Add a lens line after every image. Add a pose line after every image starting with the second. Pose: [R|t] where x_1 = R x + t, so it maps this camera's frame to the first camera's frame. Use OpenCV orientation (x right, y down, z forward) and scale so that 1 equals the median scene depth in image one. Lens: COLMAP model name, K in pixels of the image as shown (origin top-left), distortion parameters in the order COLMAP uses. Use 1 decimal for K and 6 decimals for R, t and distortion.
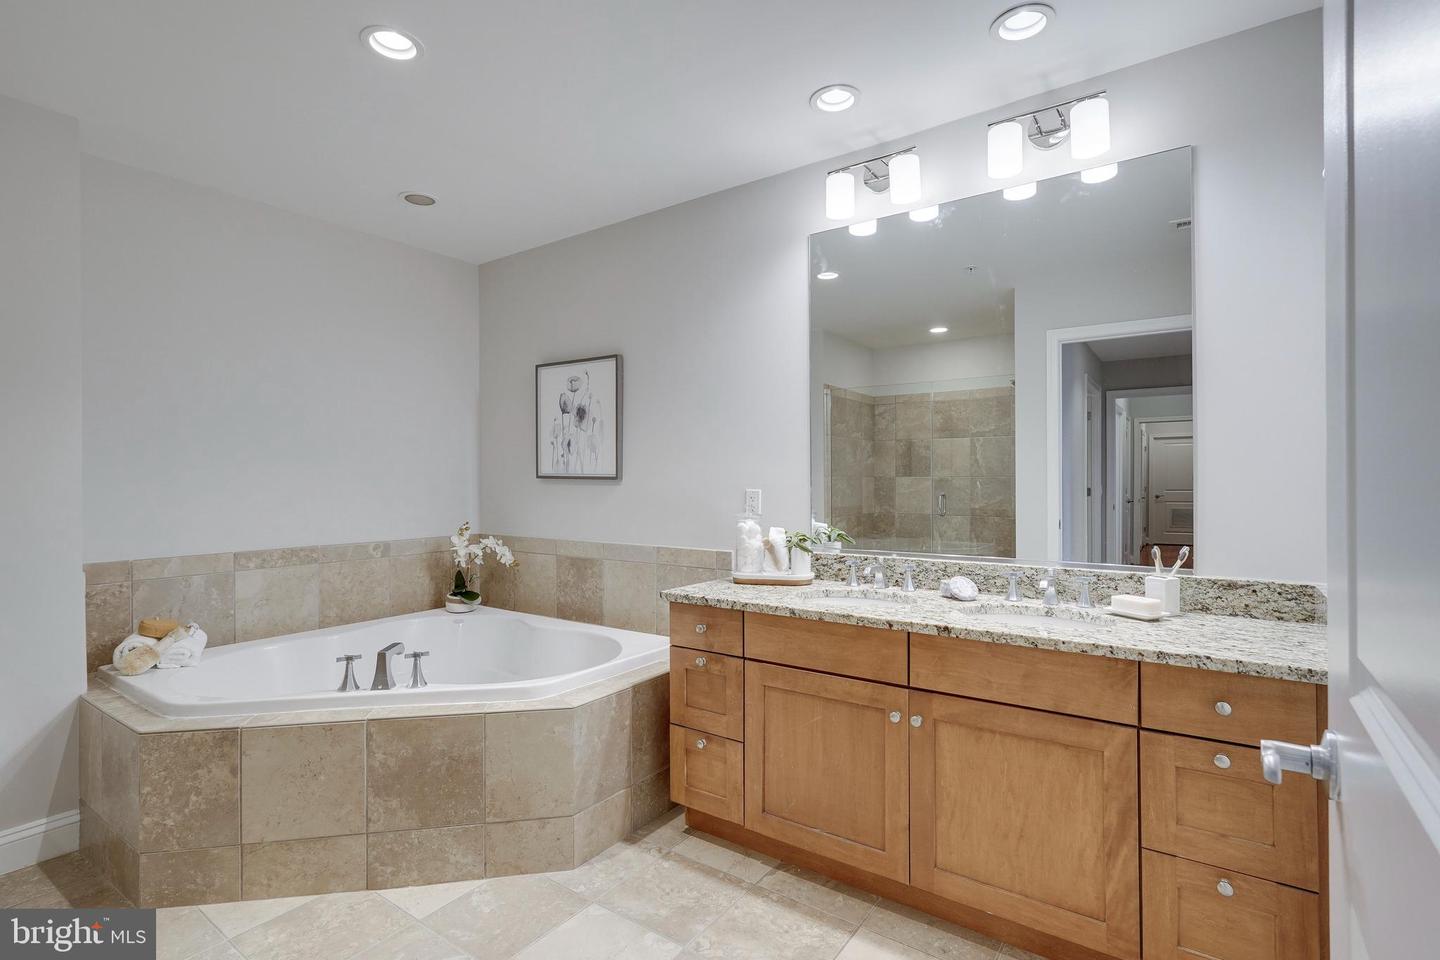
lens RADIAL K [[645.5, 0, 713.0], [0, 645.5, 481.0], [0, 0, 1]] dist [-0.016943, 0.008889]
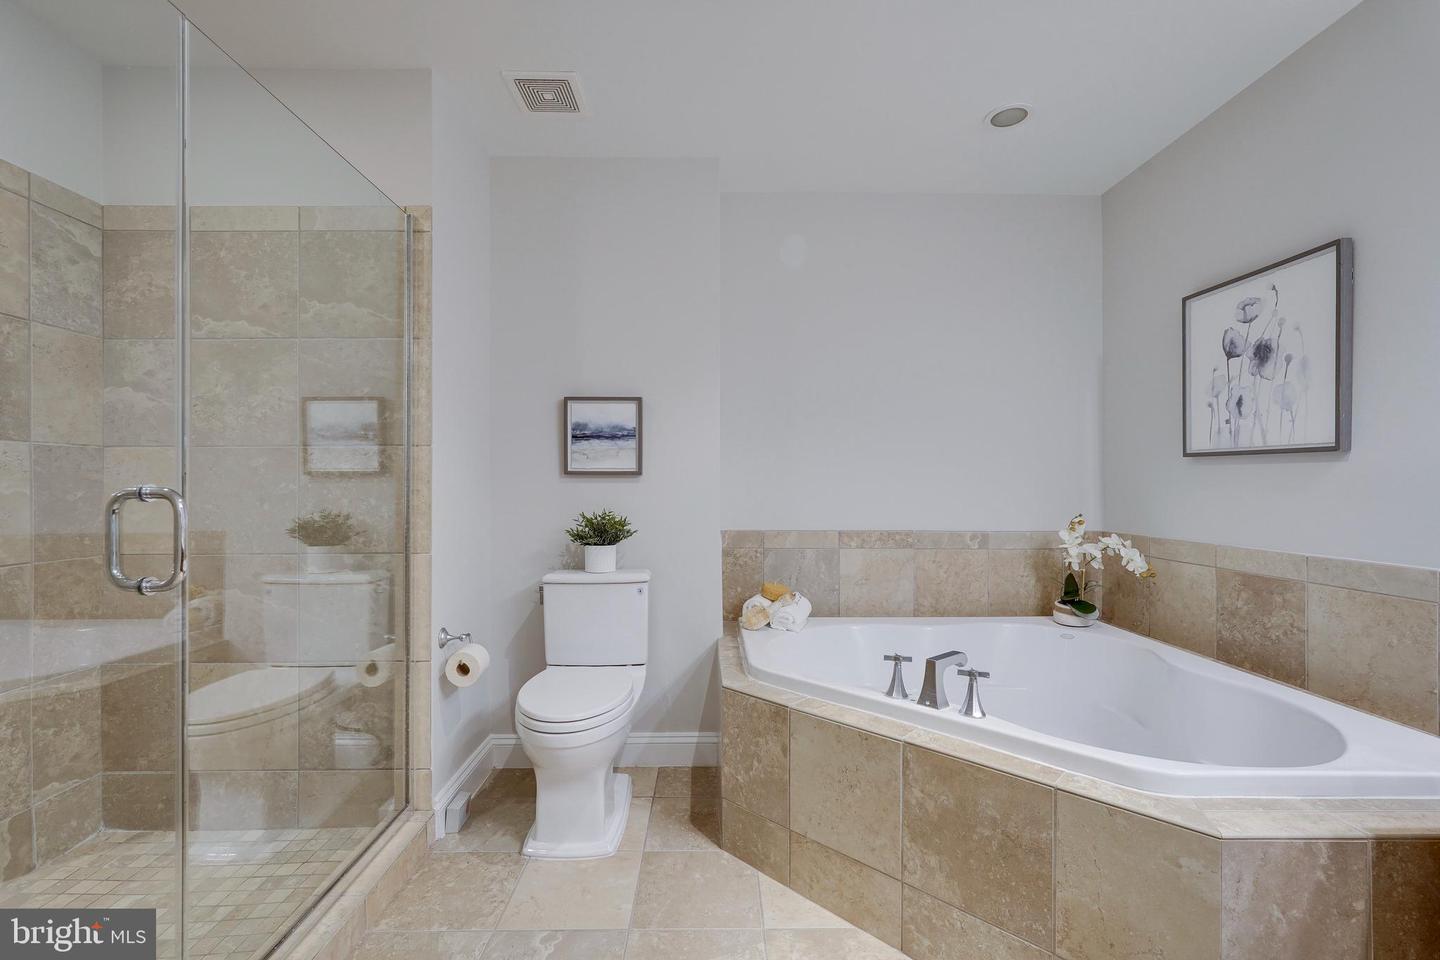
lens RADIAL K [[645.5, 0, 713.0], [0, 645.5, 481.0], [0, 0, 1]] dist [-0.016943, 0.008889]
pose [[0.601928, 0.004610, -0.798537, -0.025909], [-0.003556, 0.999989, 0.003093, 0.027638], [0.798542, 0.000978, 0.601938, 0.198672]]
